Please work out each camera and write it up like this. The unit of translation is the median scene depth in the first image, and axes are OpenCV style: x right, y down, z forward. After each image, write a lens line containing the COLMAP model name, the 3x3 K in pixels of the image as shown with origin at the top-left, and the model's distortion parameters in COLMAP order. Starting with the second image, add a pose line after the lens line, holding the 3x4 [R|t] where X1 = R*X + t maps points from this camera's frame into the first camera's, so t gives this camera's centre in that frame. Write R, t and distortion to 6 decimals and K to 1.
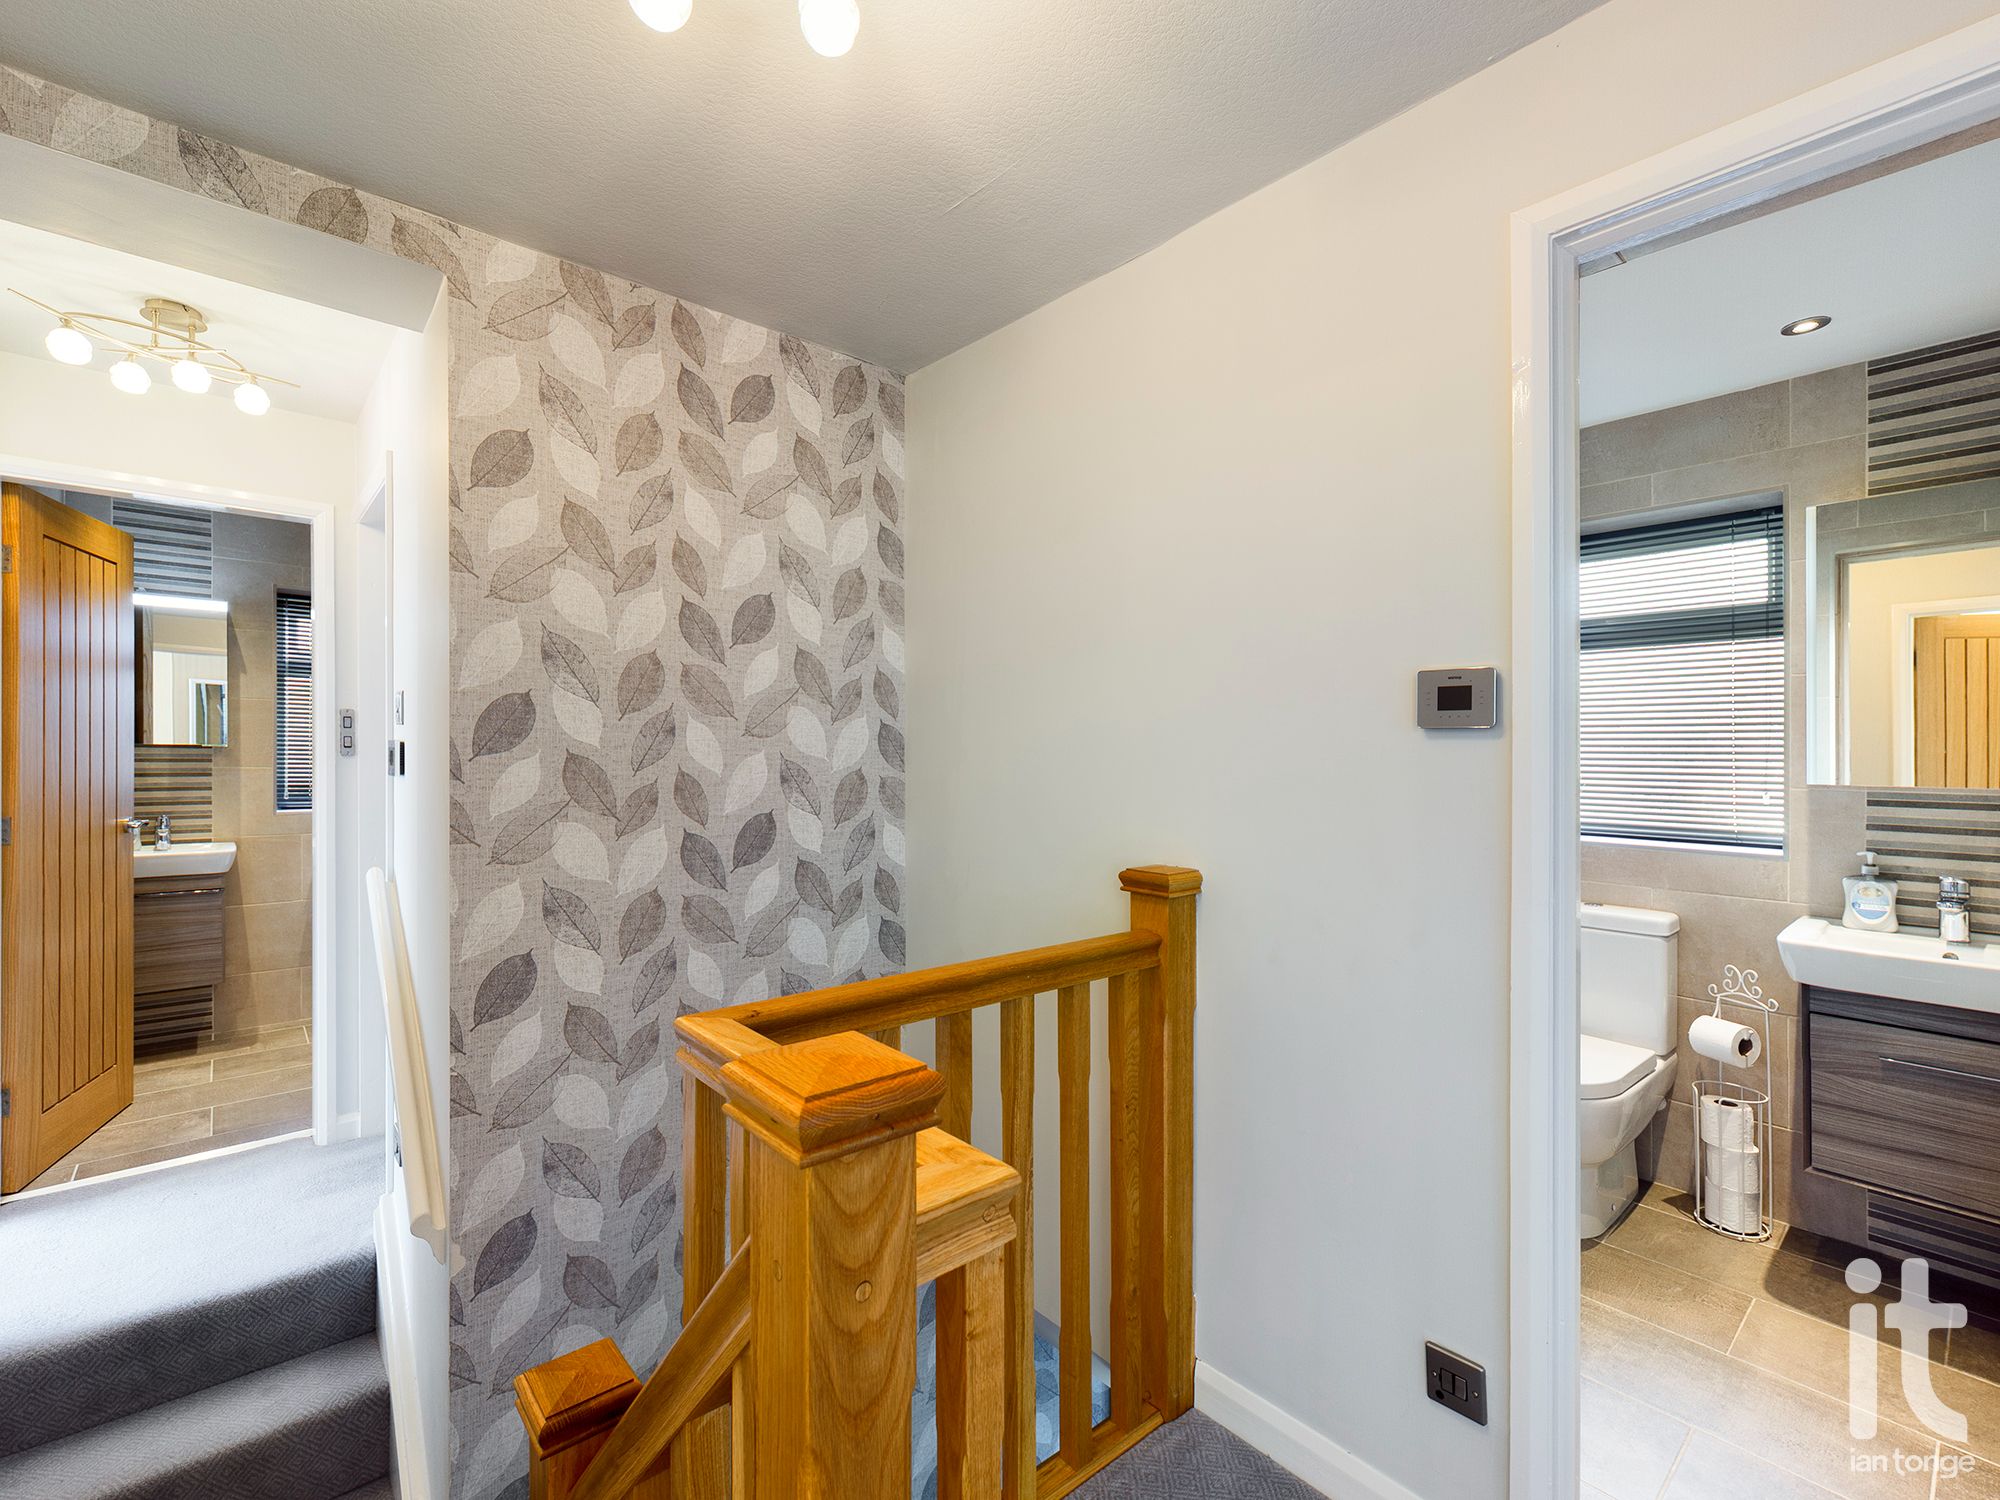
lens RADIAL K [[872.5, 0, 1005.0], [0, 872.5, 745.8], [0, 0, 1]] dist [-0.002120, -0.000266]
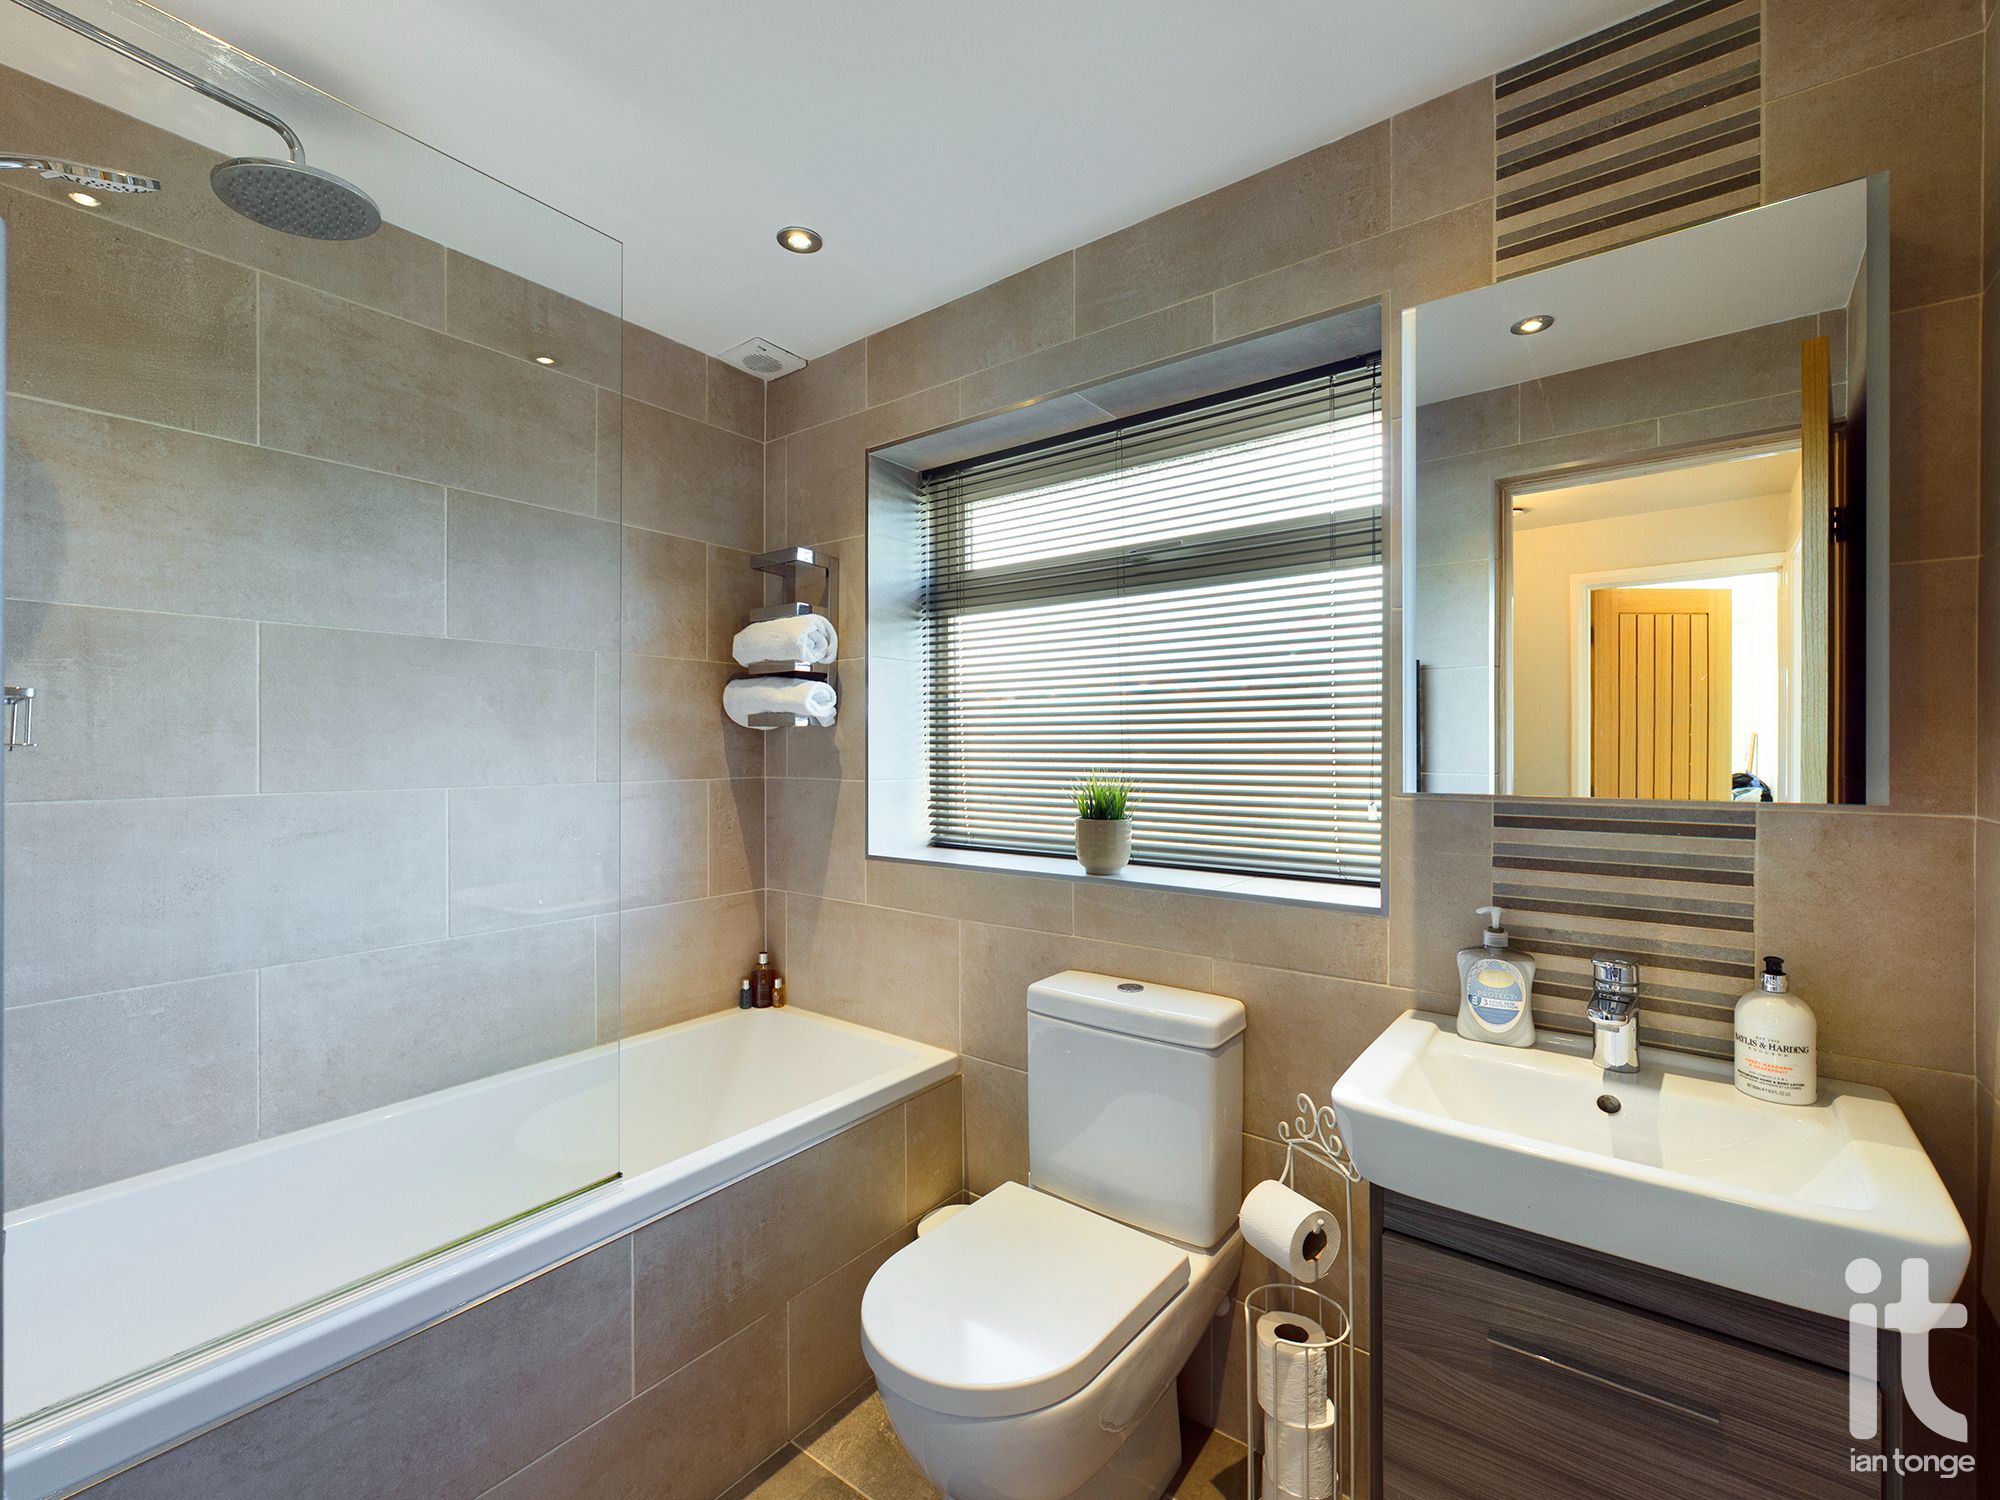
lens RADIAL K [[872.5, 0, 998.4], [0, 872.5, 755.5], [0, 0, 1]] dist [-0.002120, -0.000266]
pose [[0.980003, -0.013887, 0.198496, 0.538106], [0.010529, 0.999783, 0.017965, 0.006445], [-0.198703, -0.015516, 0.979937, 0.481965]]
